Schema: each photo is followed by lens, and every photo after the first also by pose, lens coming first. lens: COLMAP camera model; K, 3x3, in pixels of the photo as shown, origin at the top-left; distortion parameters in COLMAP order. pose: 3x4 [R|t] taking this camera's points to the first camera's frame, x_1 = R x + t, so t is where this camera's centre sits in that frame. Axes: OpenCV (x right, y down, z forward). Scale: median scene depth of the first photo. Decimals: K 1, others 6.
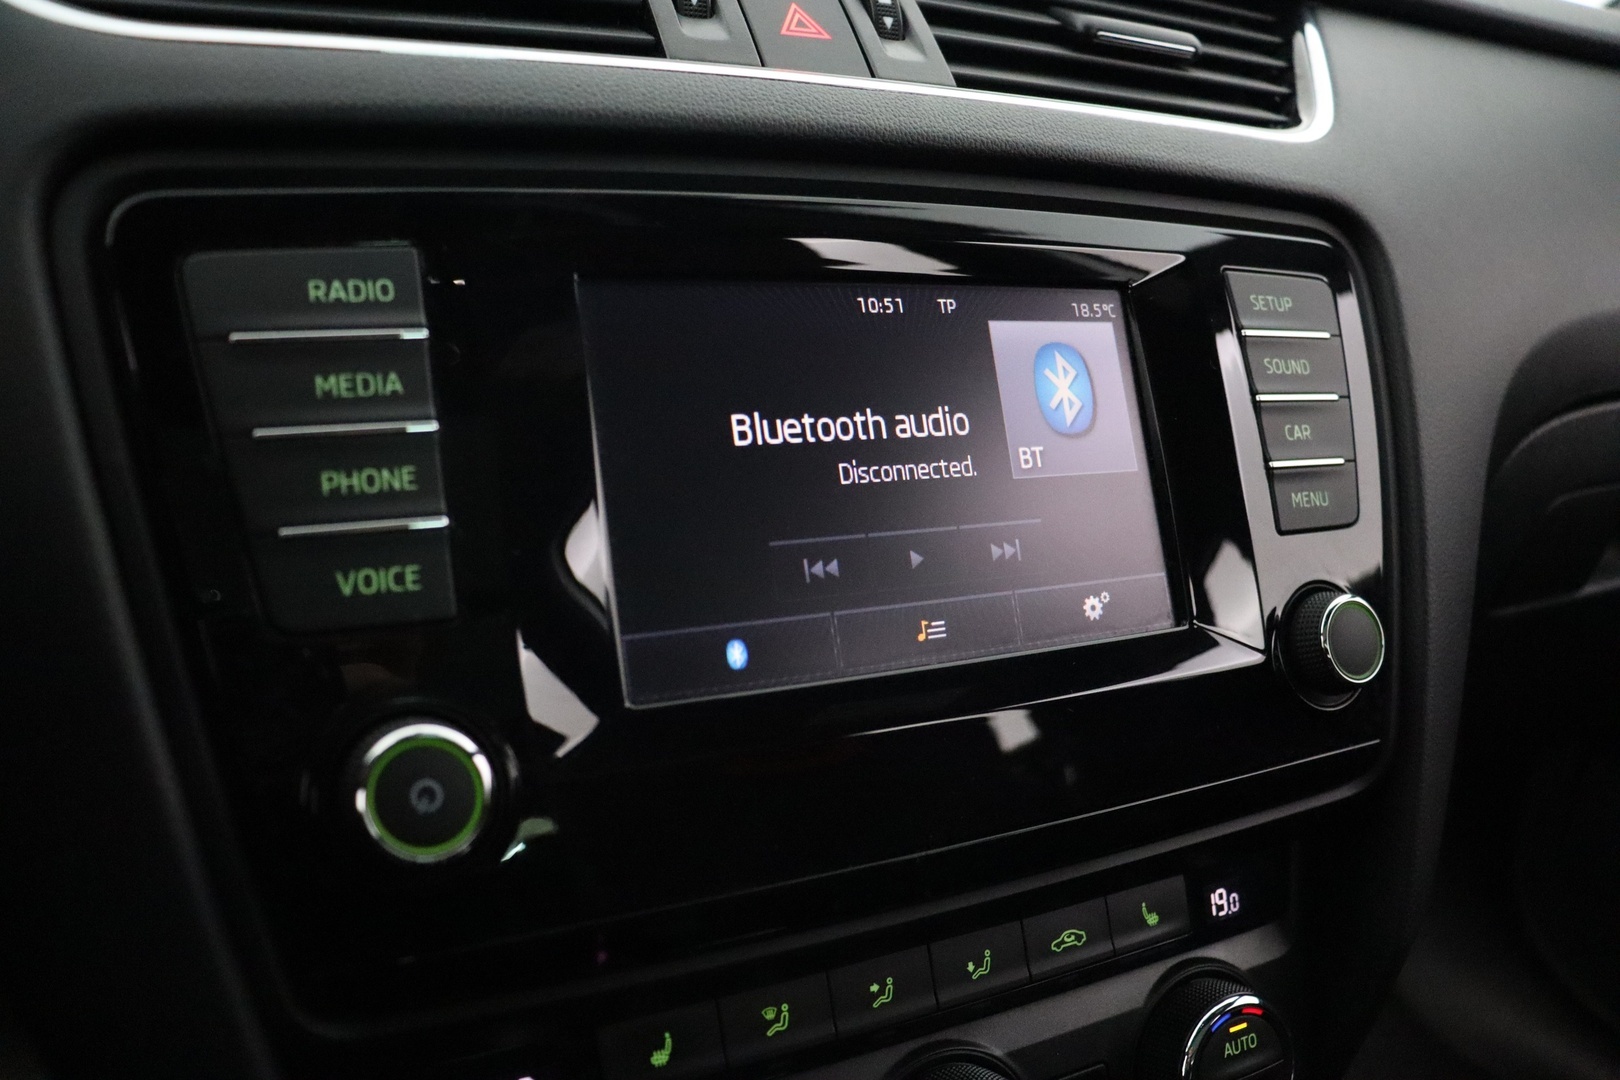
lens RADIAL K [[1345.2, 0, 810.0], [0, 1345.2, 540.0], [0, 0, 1]] dist [-0.006378, -0.000873]
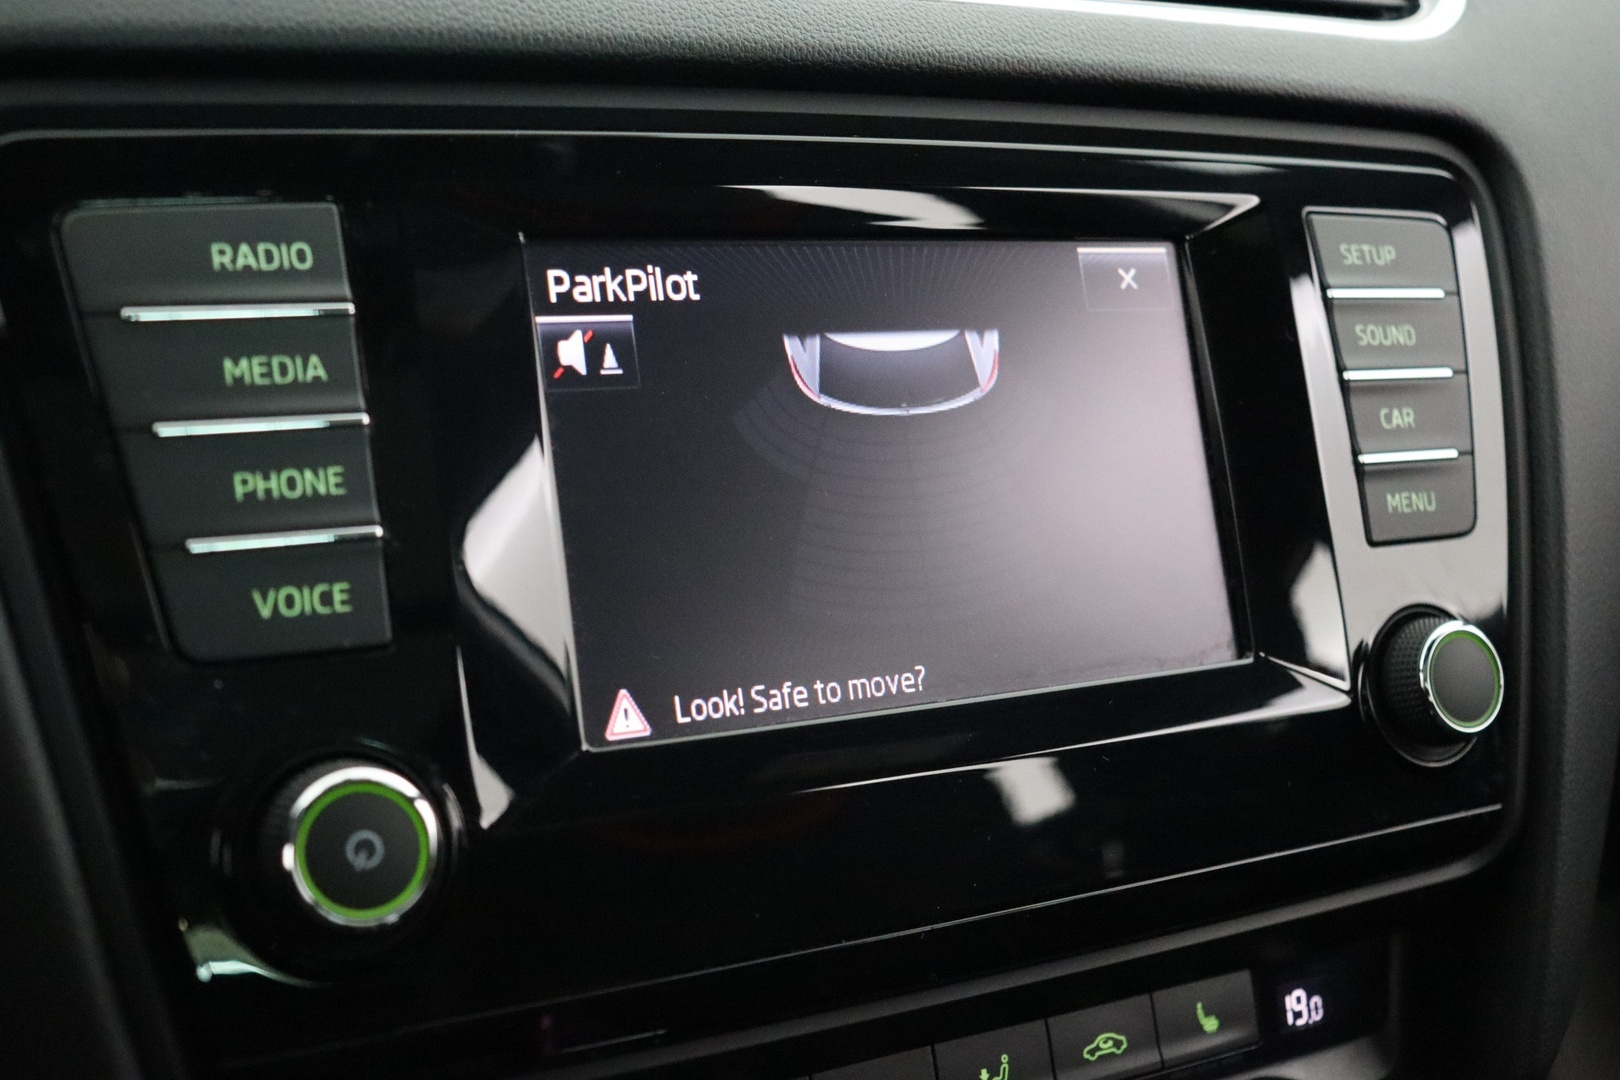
lens RADIAL K [[2089.8, 0, 810.0], [0, 2089.8, 540.0], [0, 0, 1]] dist [0.212359, -0.010964]
pose [[0.999192, 0.007601, 0.039478, -0.037675], [-0.007944, 0.999932, 0.008555, -0.016717], [-0.039410, -0.008862, 0.999184, -0.266213]]
